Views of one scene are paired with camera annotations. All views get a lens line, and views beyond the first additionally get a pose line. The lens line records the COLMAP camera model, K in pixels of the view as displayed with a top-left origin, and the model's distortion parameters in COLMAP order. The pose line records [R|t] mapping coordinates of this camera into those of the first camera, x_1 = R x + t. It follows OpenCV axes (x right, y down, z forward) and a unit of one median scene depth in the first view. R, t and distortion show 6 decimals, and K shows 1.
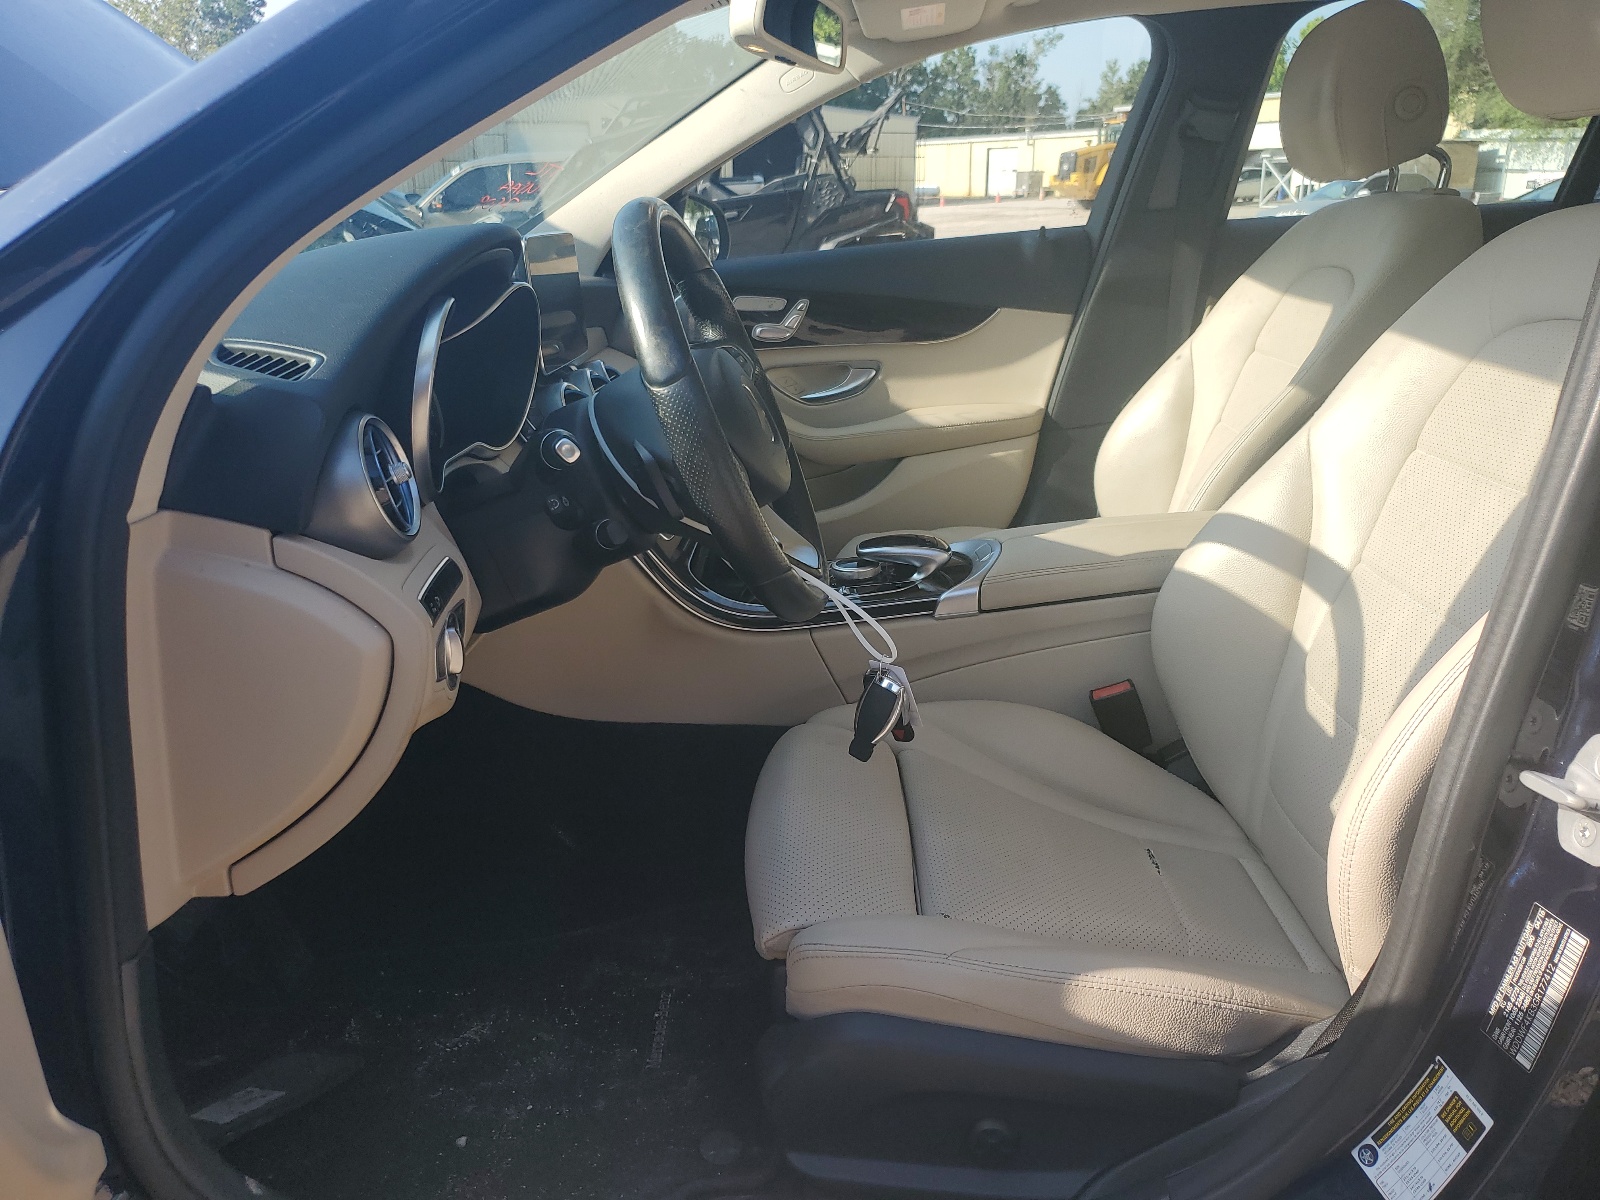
lens RADIAL K [[1208.8, 0, 799.5], [0, 1208.8, 600.2], [0, 0, 1]] dist [-0.030011, -0.001545]
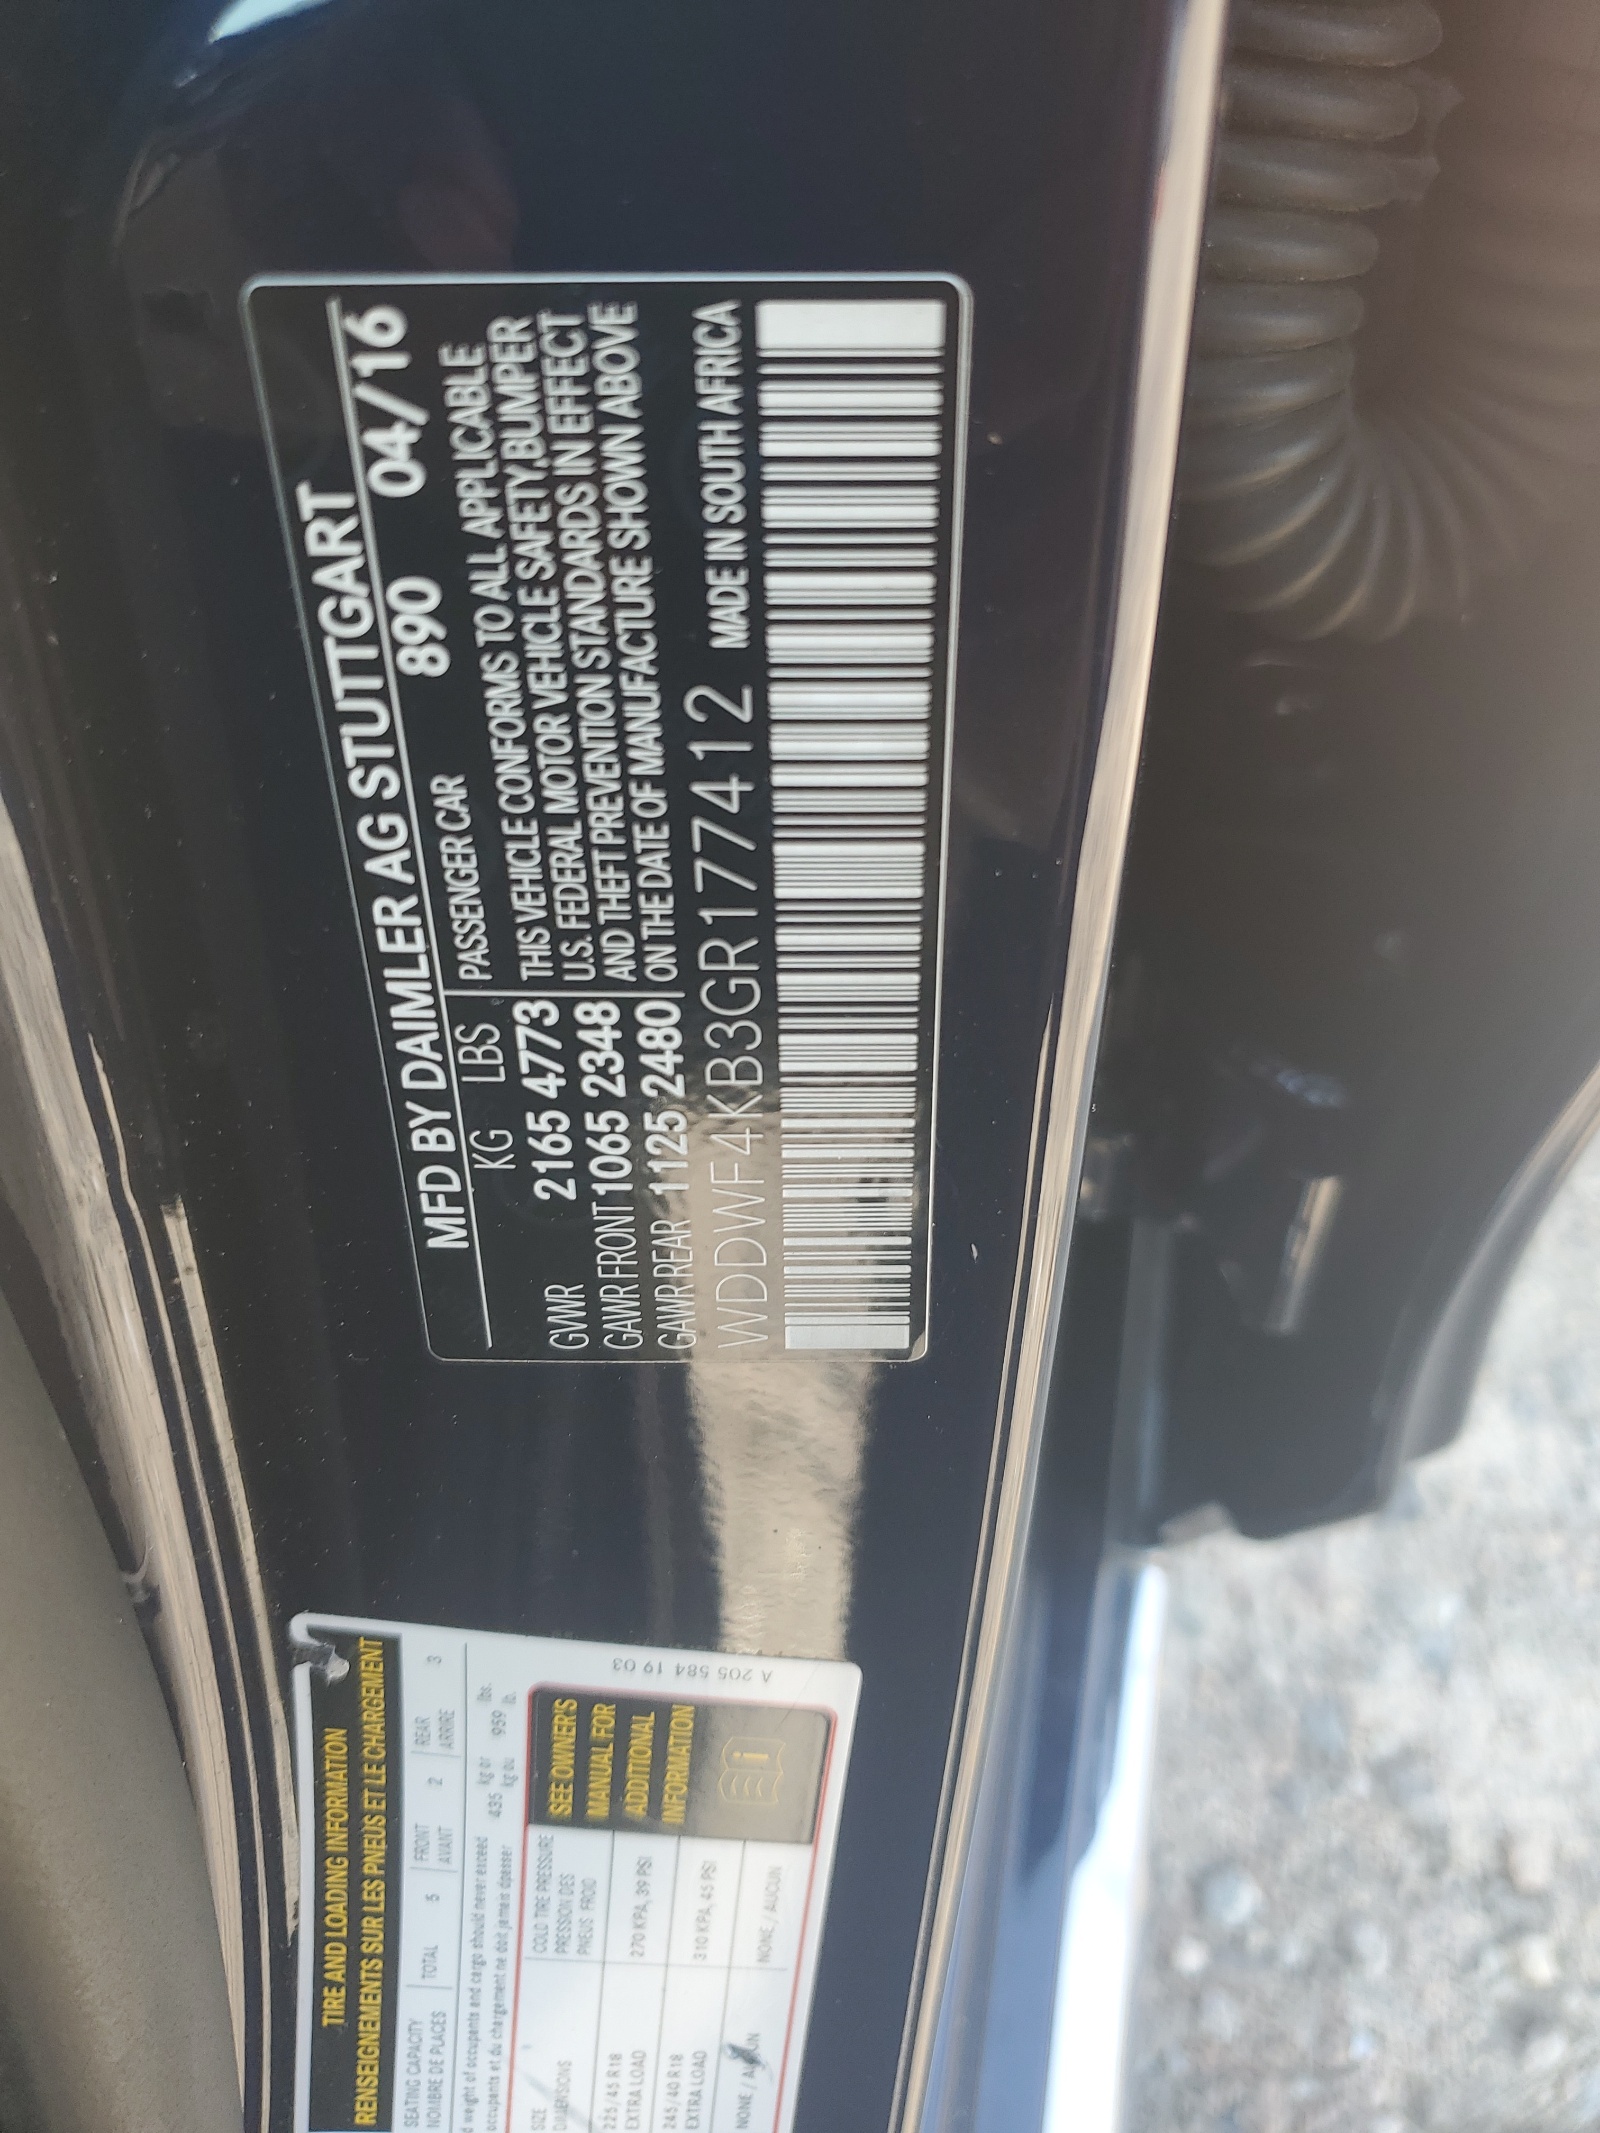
lens RADIAL K [[1611.5, 0, 800.2], [0, 1611.5, 1067.3], [0, 0, 1]] dist [-0.030011, -0.001545]
pose [[0.148674, -0.725504, 0.671967, 0.483298], [0.268519, 0.683606, 0.678660, 0.219390], [-0.951732, 0.079537, 0.296447, 0.919119]]
